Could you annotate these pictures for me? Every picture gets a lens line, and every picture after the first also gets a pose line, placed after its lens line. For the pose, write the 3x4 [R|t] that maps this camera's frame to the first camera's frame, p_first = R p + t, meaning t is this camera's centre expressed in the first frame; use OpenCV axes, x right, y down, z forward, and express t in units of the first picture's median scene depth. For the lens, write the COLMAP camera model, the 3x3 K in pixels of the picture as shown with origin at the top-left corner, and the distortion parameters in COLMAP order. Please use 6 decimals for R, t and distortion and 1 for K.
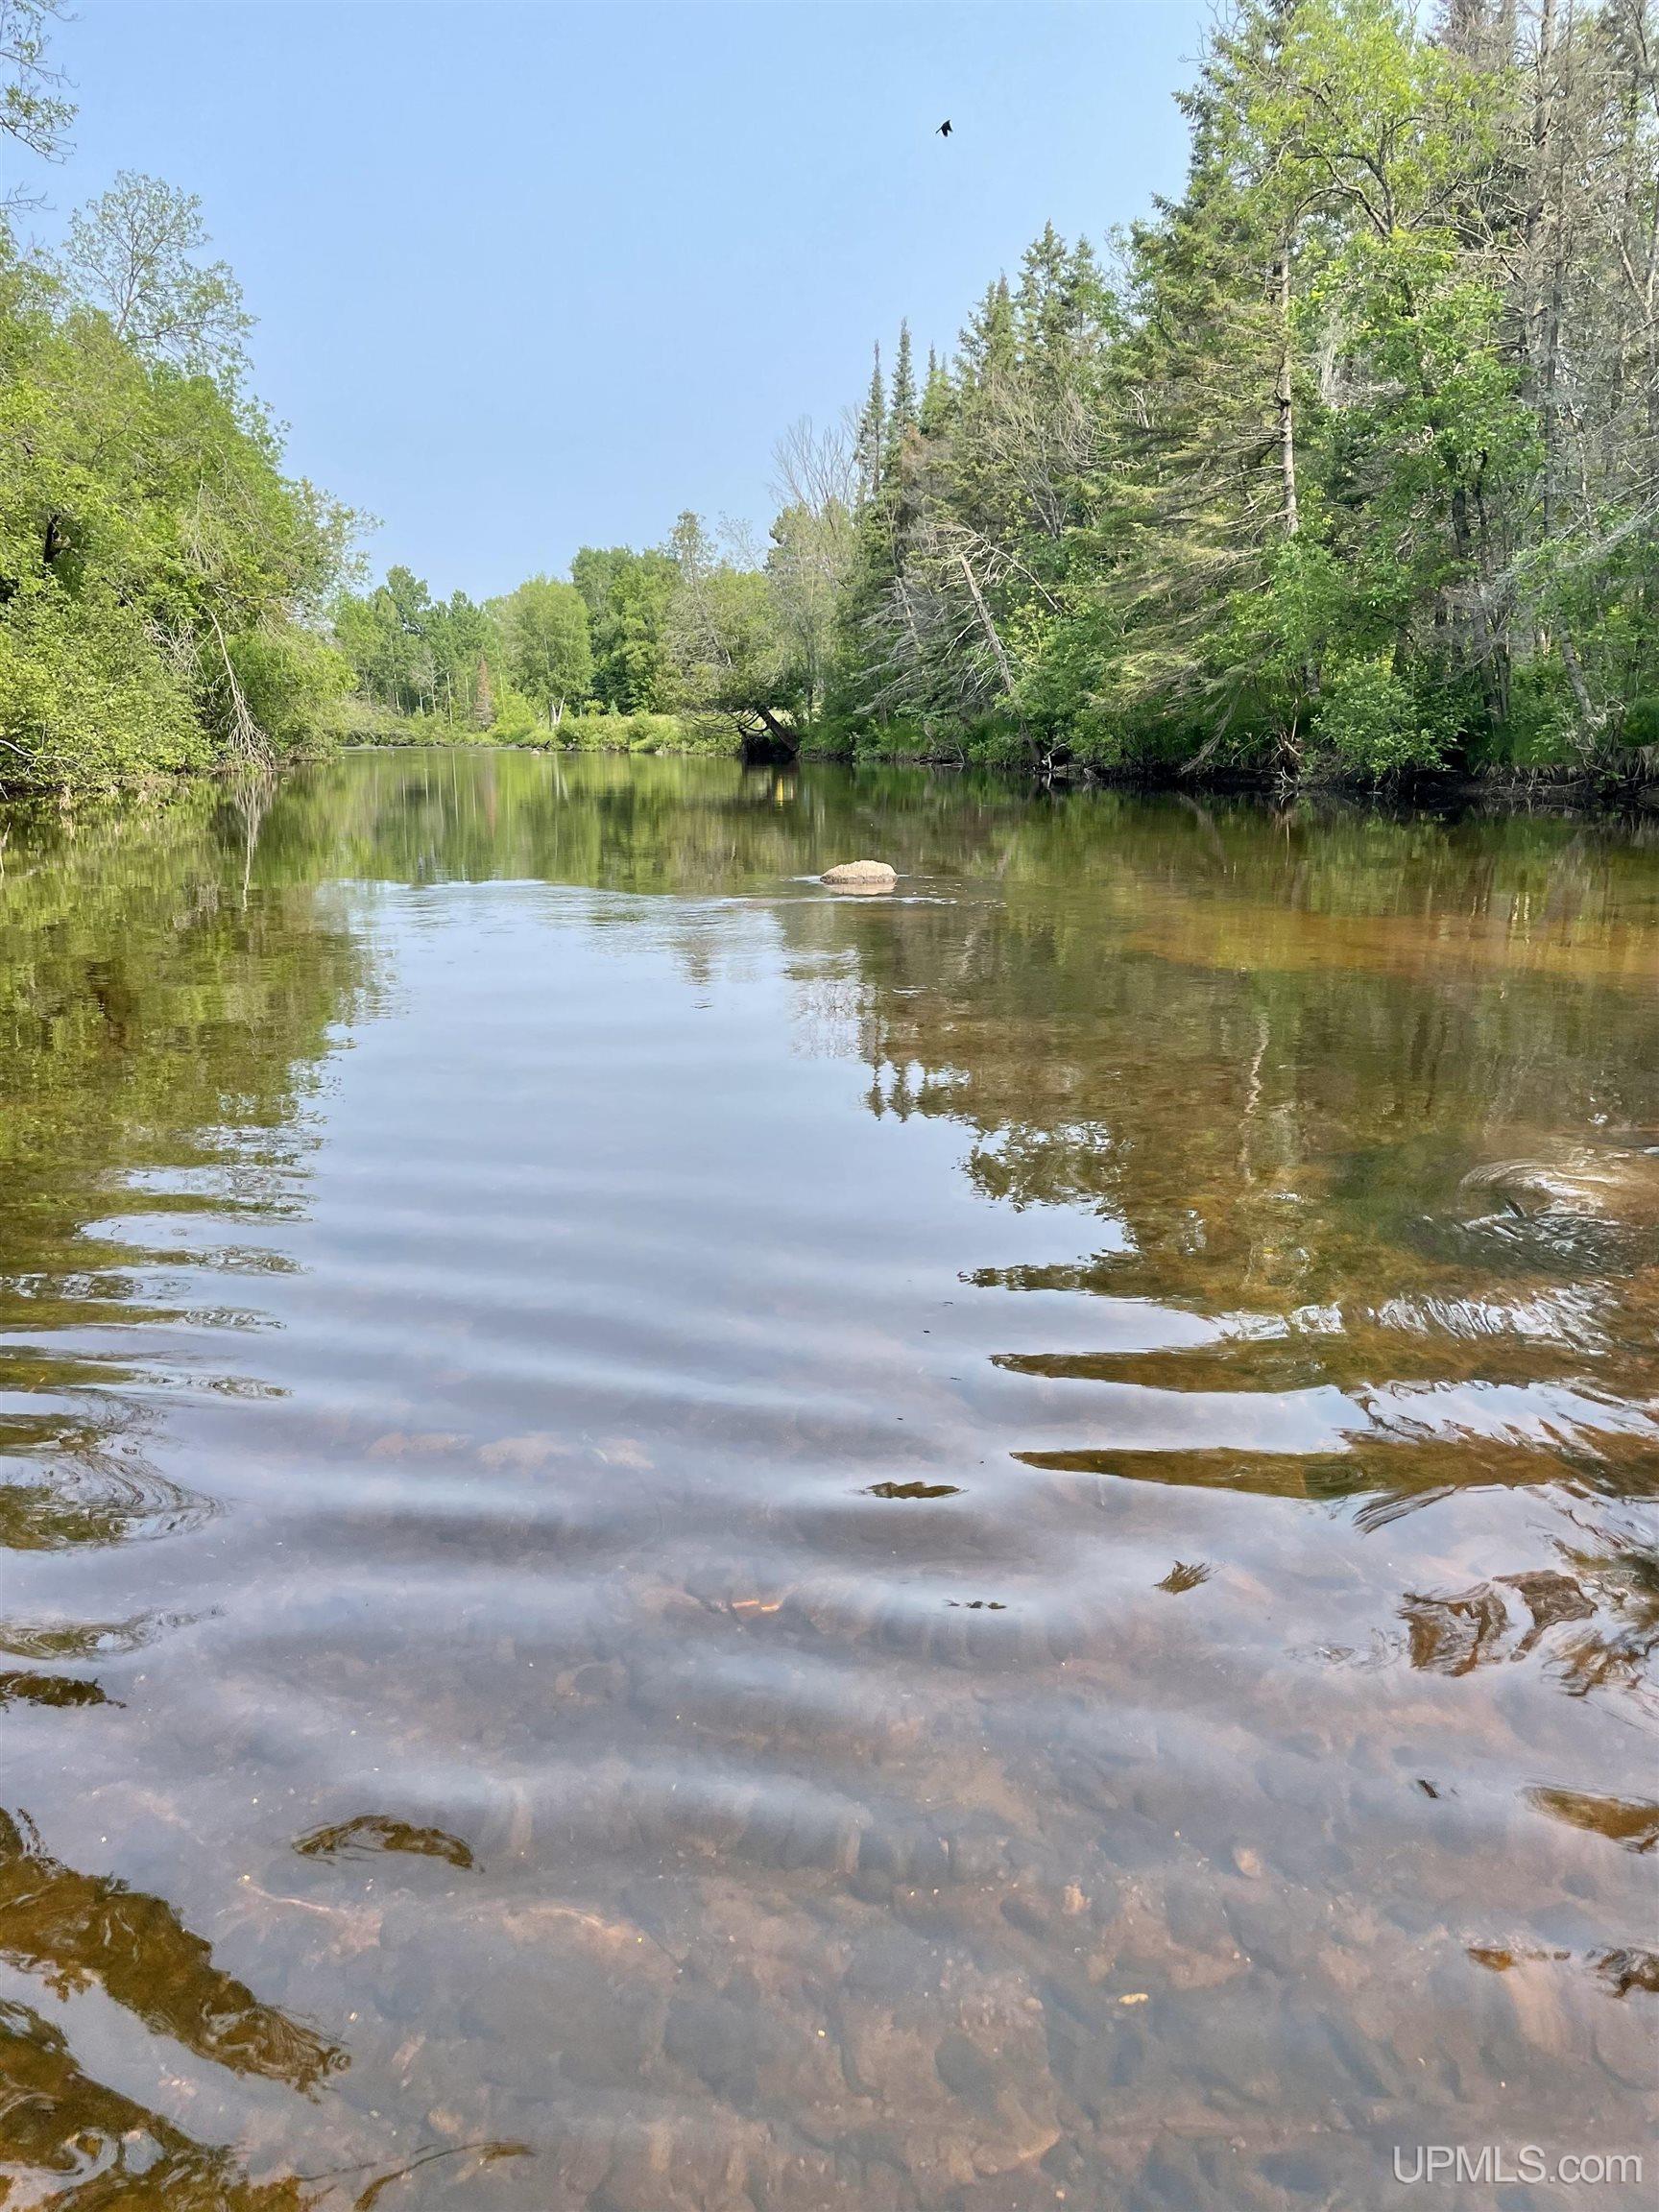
lens RADIAL K [[1675.1, 0, 829.7], [0, 1675.1, 1107.3], [0, 0, 1]] dist [0.005163, 0.000762]
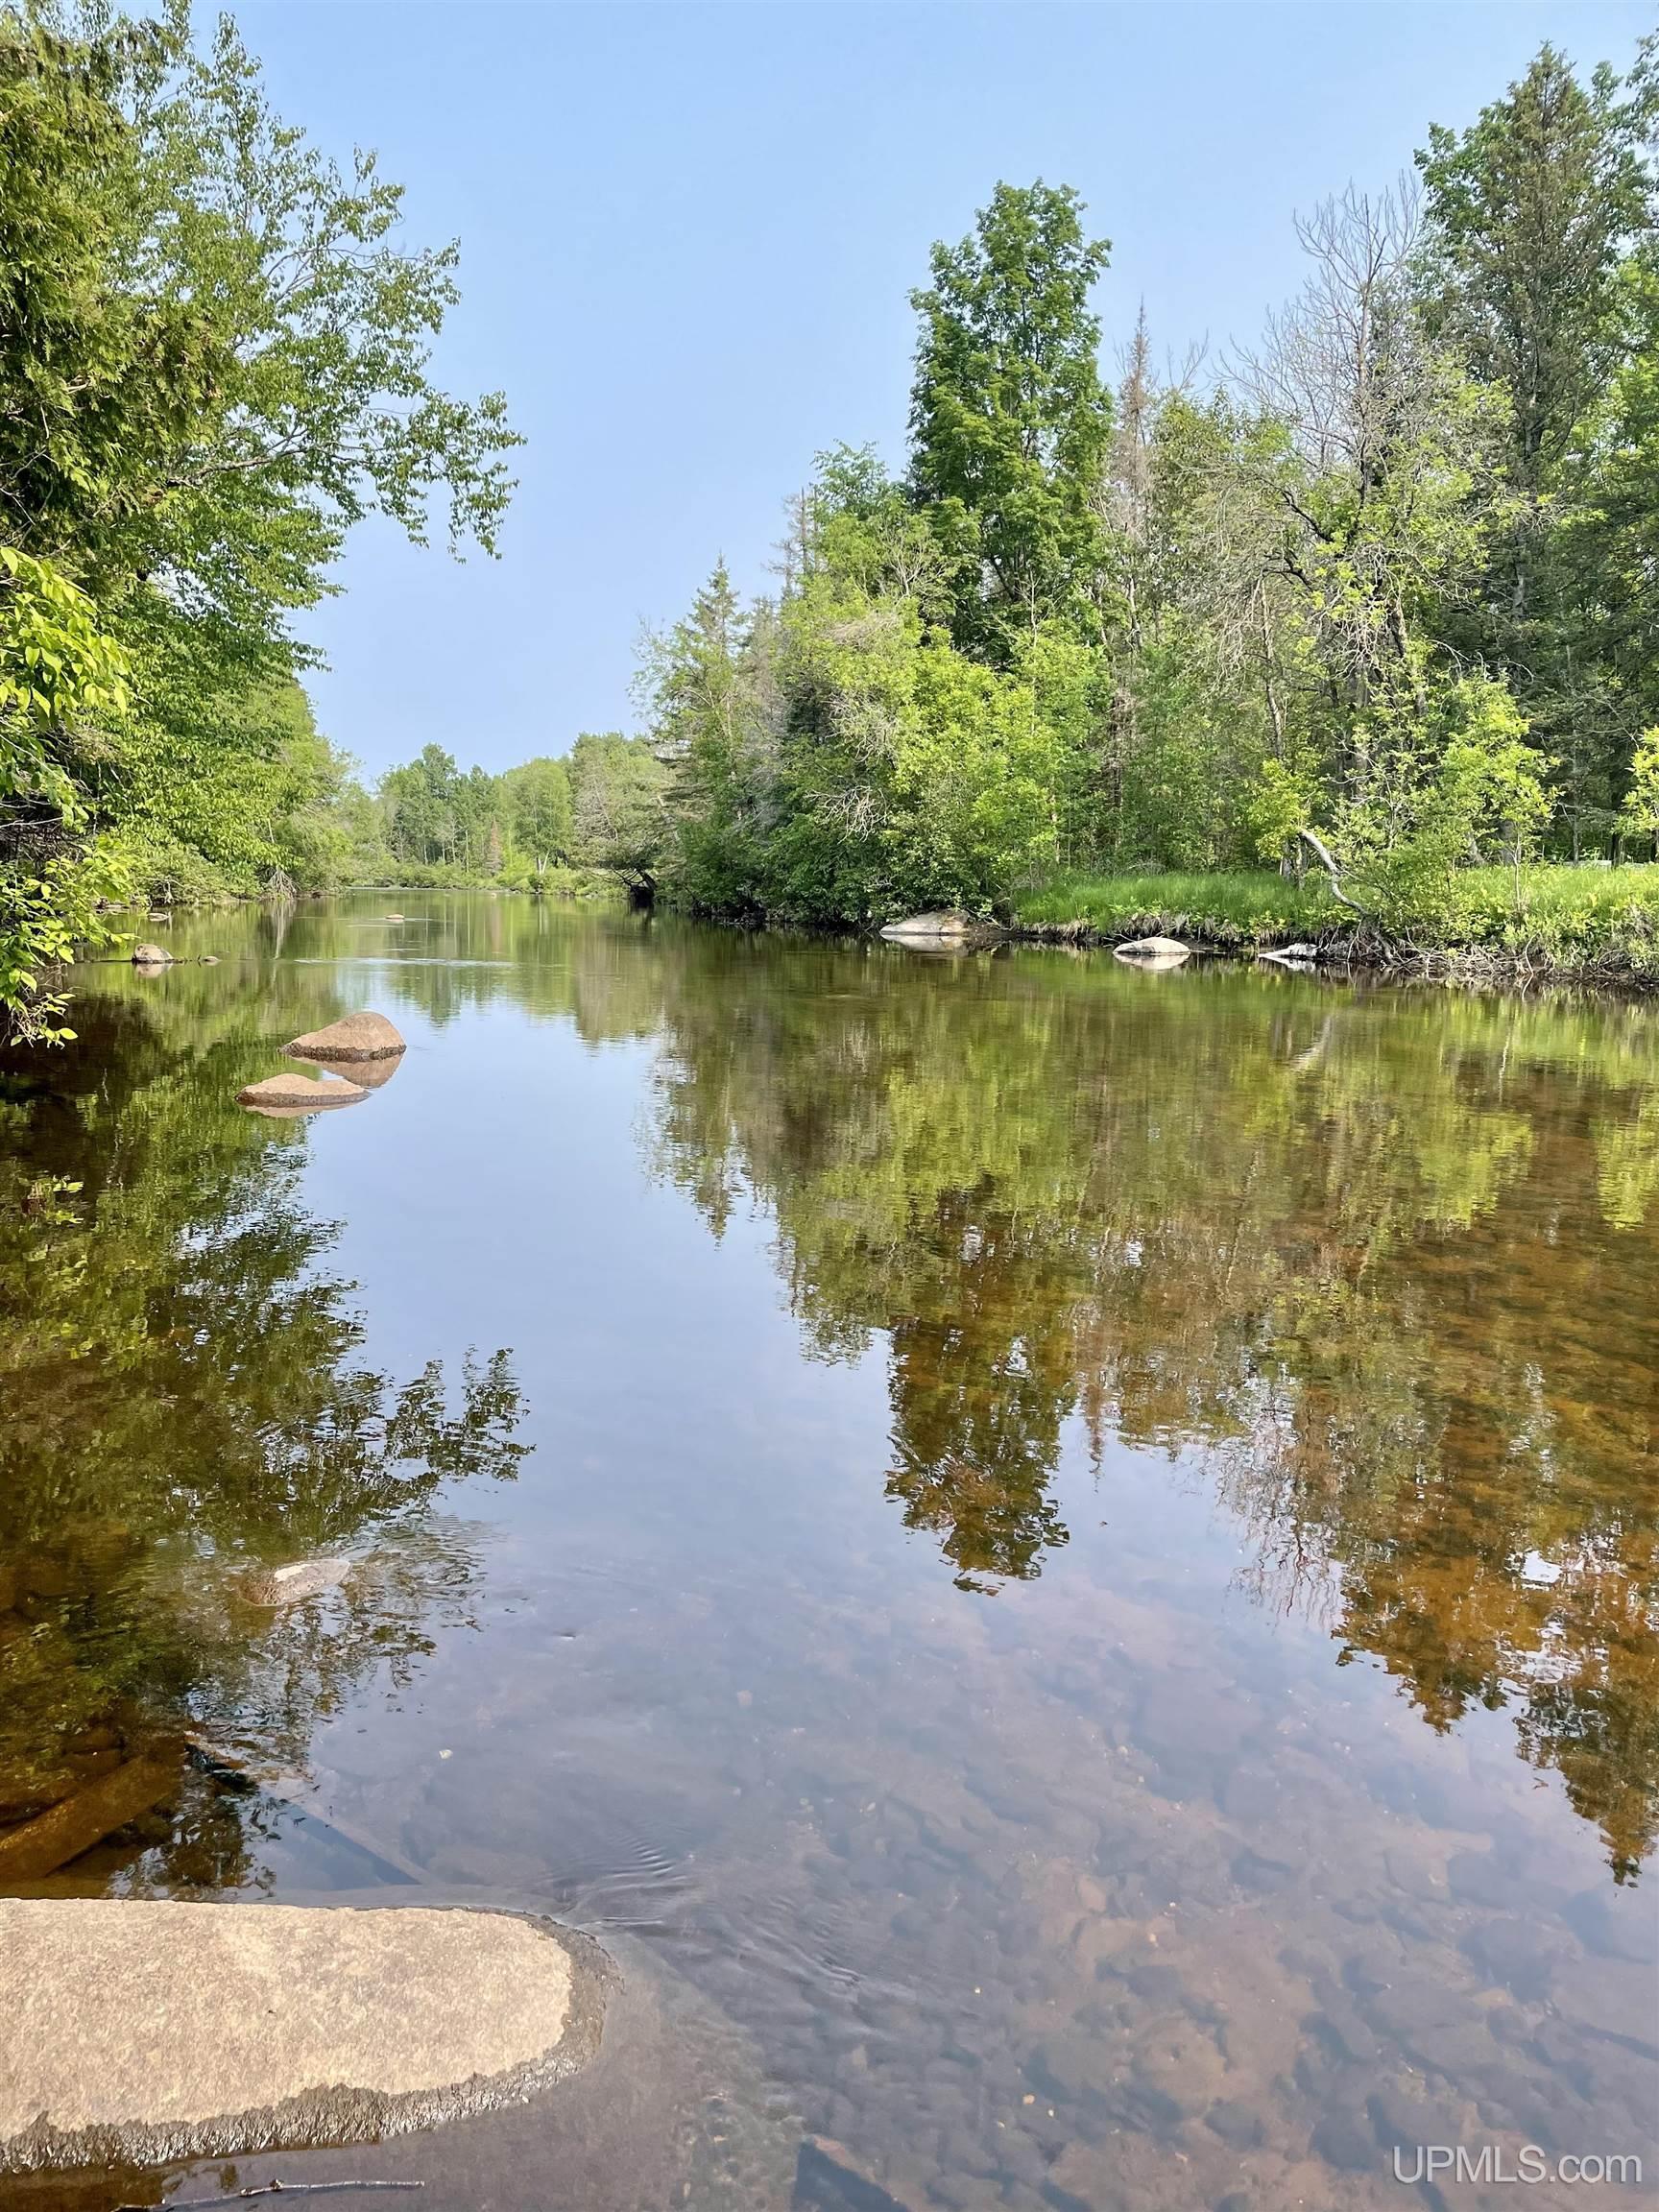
lens RADIAL K [[1675.1, 0, 829.6], [0, 1675.1, 1103.9], [0, 0, 1]] dist [0.005163, 0.000762]
pose [[0.999224, 0.026582, -0.029074, 0.092391], [-0.029075, 0.995608, -0.088993, 0.049475], [0.026581, 0.089770, 0.995608, -0.231621]]
